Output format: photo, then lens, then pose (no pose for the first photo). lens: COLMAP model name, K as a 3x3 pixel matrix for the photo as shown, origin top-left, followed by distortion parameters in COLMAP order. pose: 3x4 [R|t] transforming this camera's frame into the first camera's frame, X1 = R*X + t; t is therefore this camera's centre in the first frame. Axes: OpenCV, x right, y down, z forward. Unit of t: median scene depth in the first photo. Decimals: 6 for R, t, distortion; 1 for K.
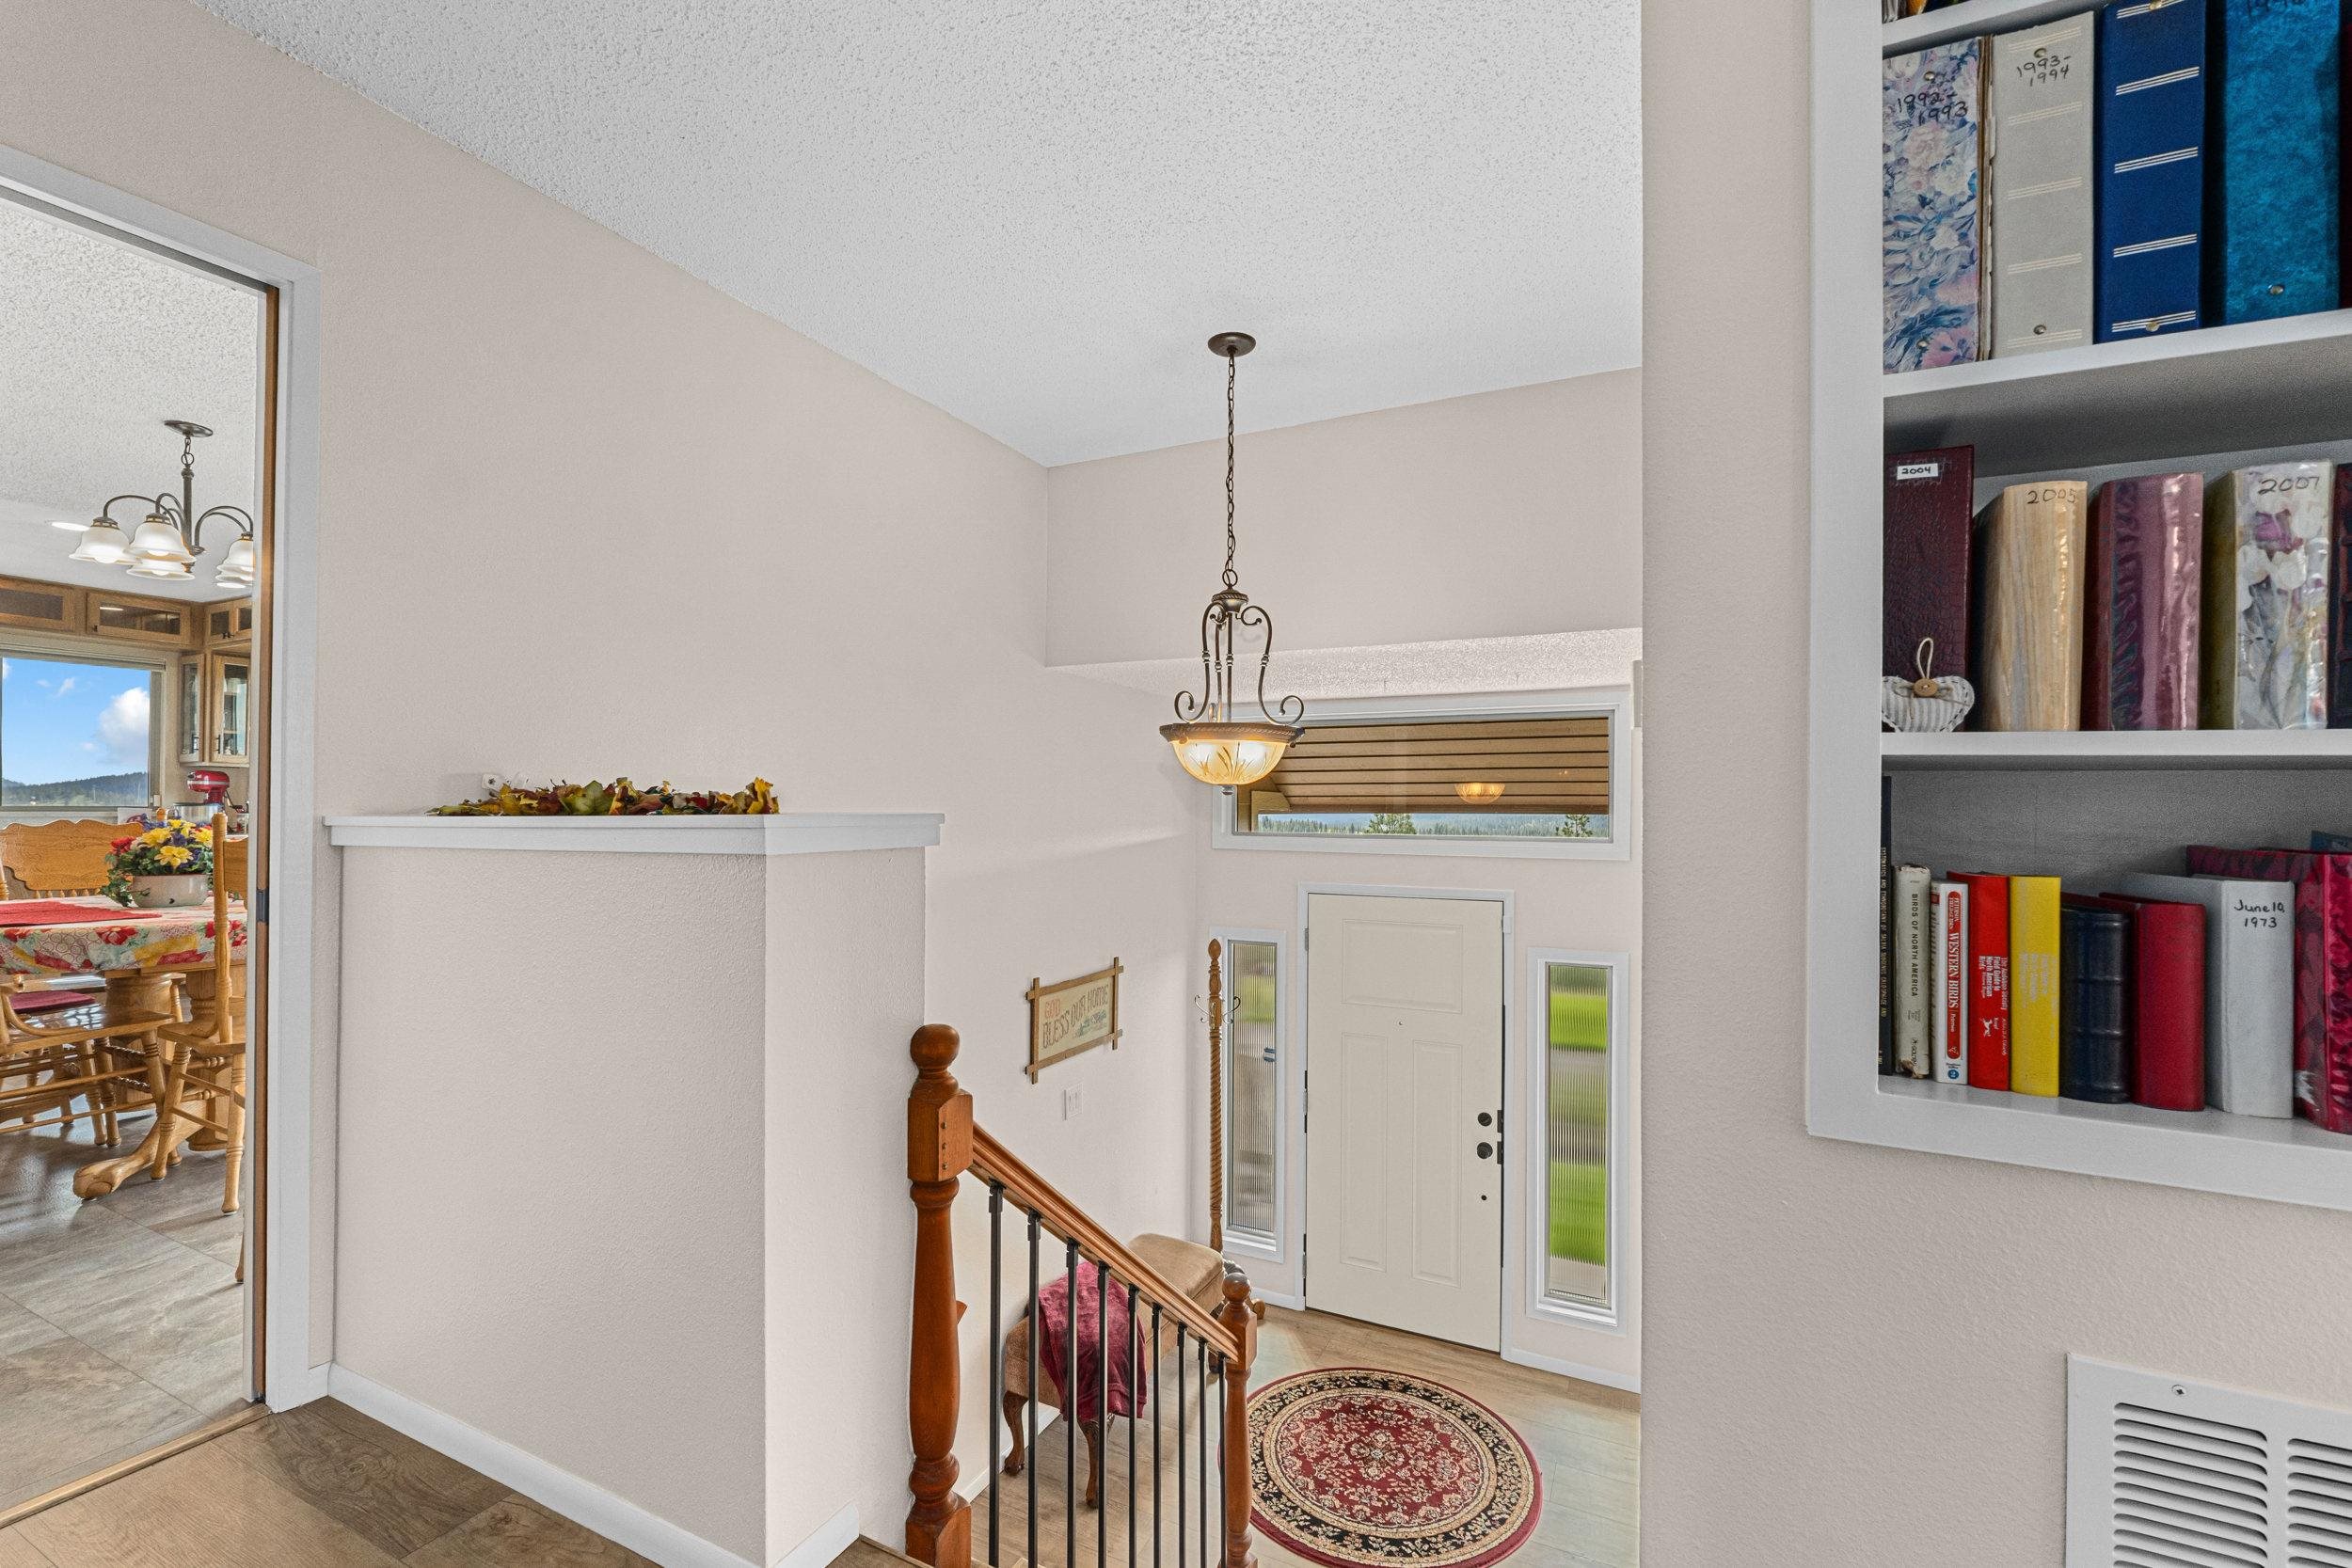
lens RADIAL K [[1007.6, 0, 1173.8], [0, 1007.6, 795.6], [0, 0, 1]] dist [-0.005139, 0.000075]
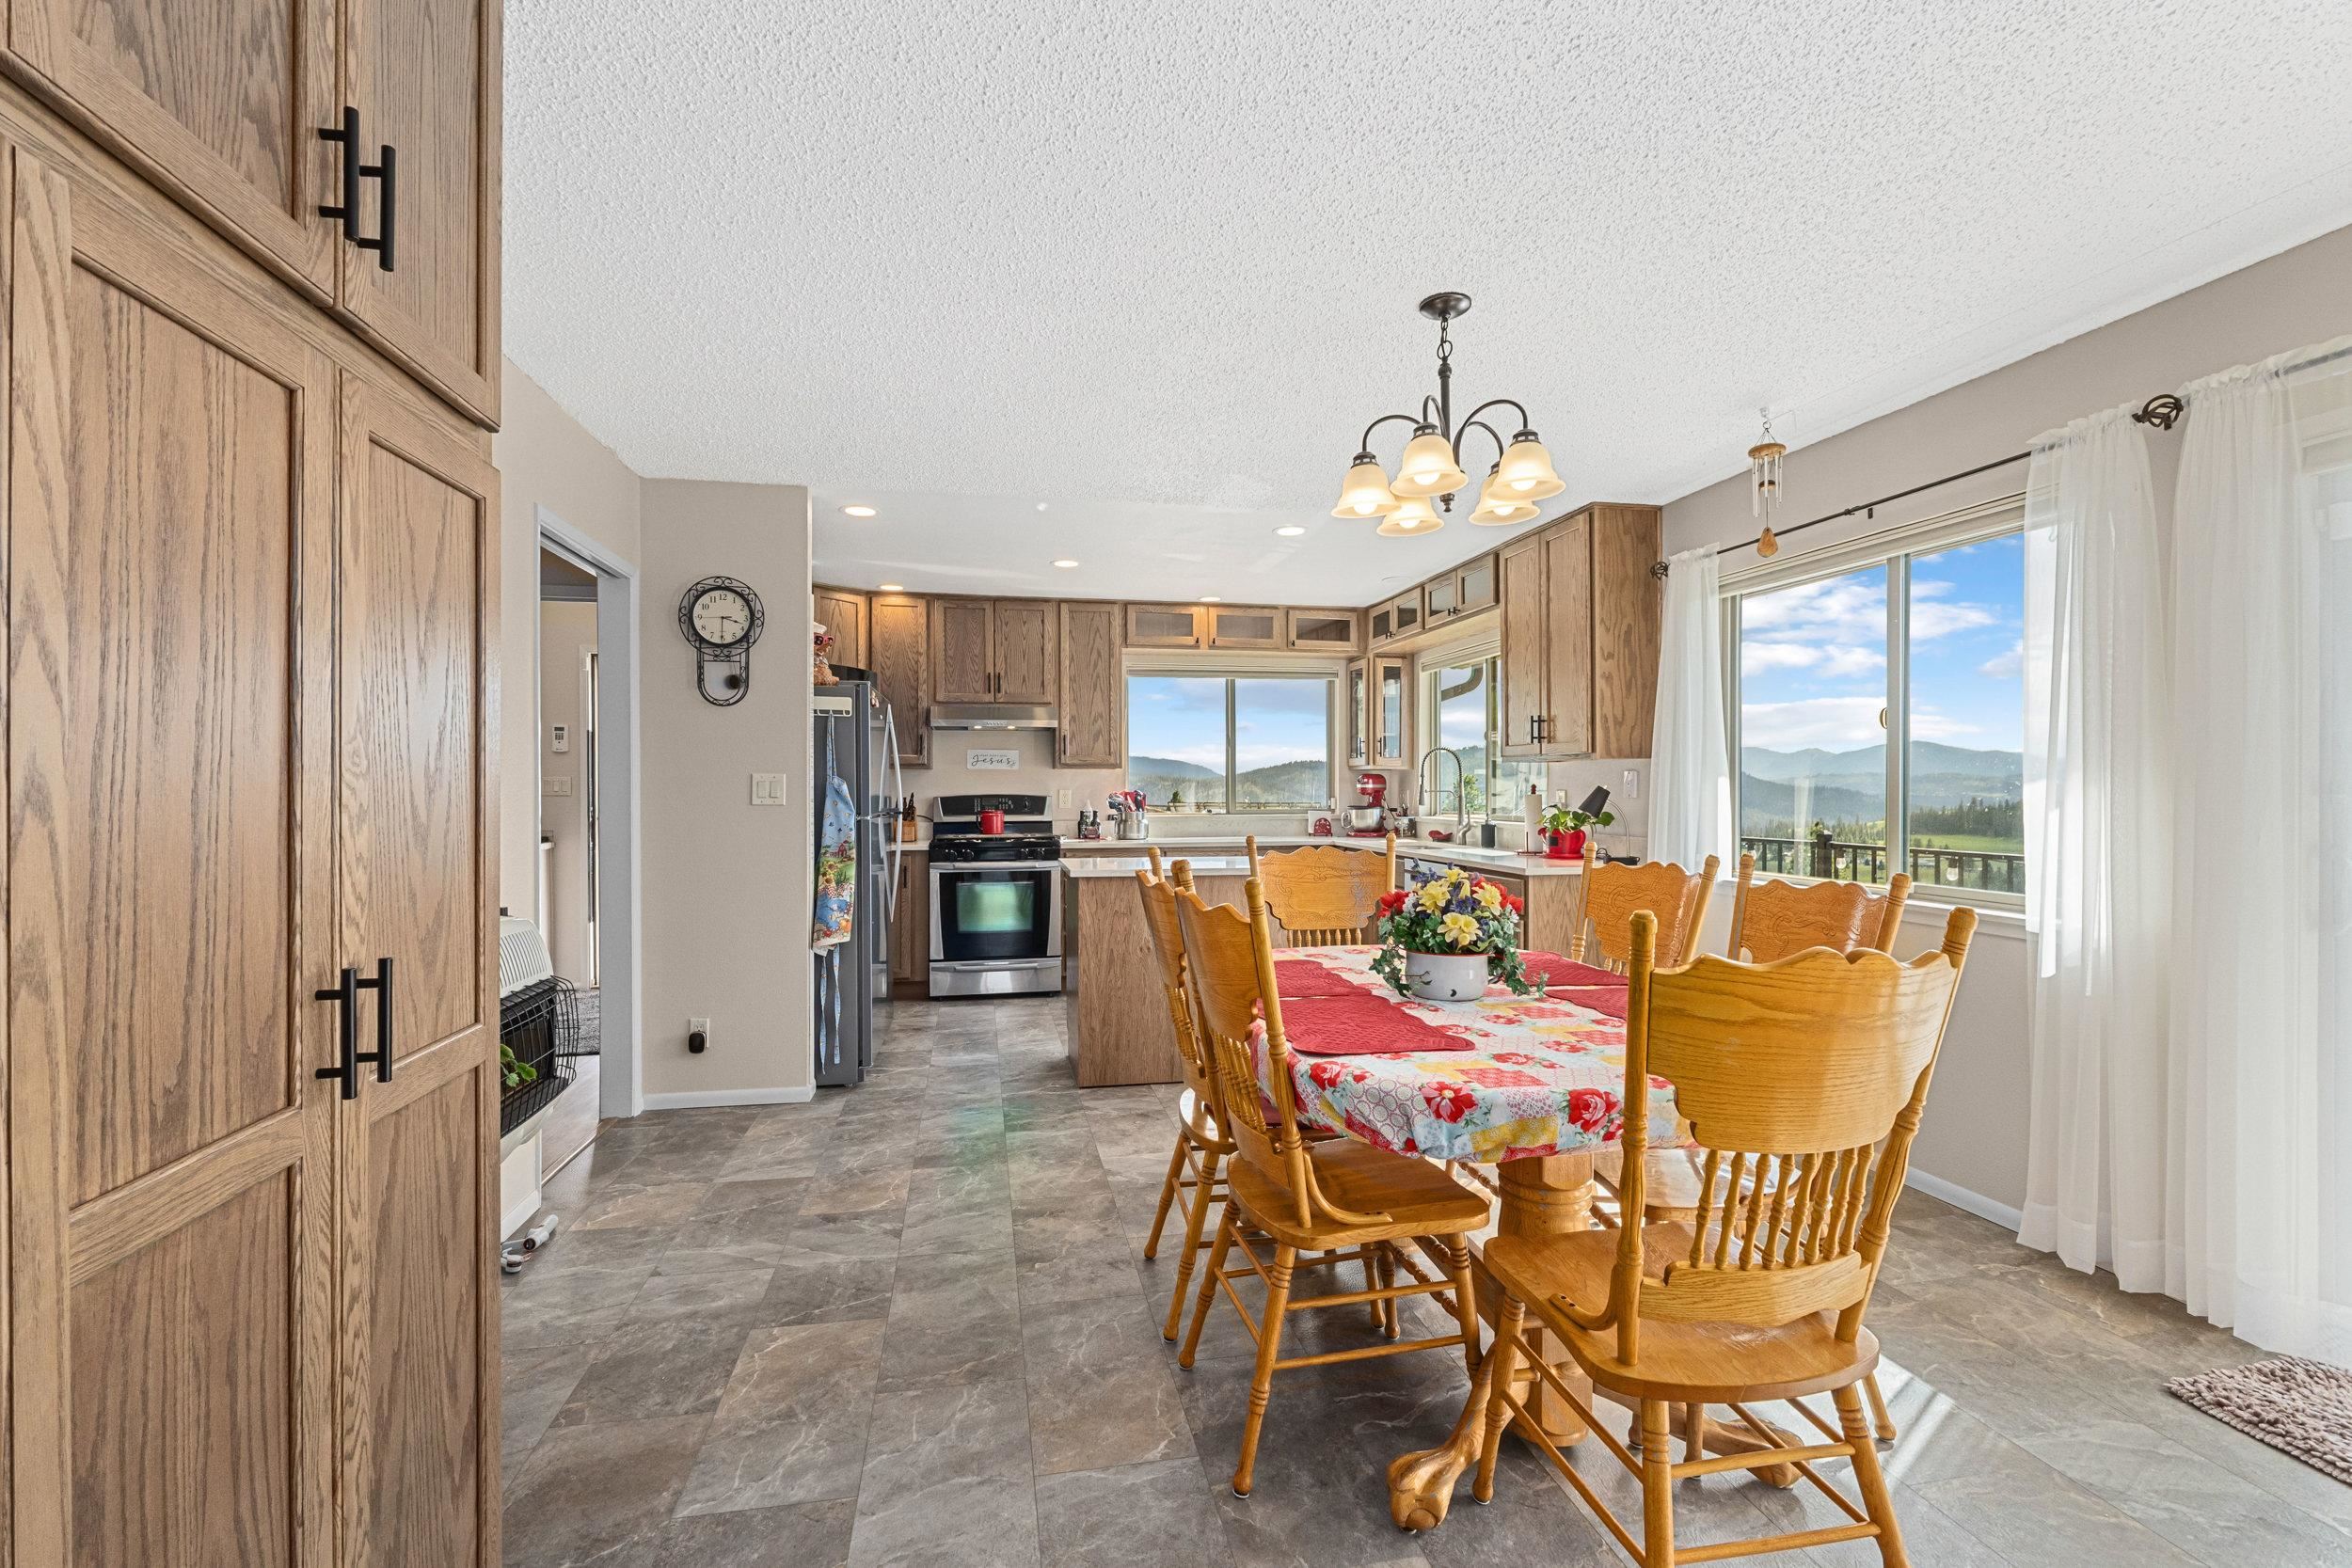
lens RADIAL K [[1004.7, 0, 1176.0], [0, 1004.7, 784.0], [0, 0, 1]] dist [0.000837, 0.000066]
pose [[0.622330, -0.004650, -0.782741, -0.576507], [0.009944, 0.999949, 0.001965, -0.036440], [0.782692, -0.009006, 0.622344, 0.430343]]
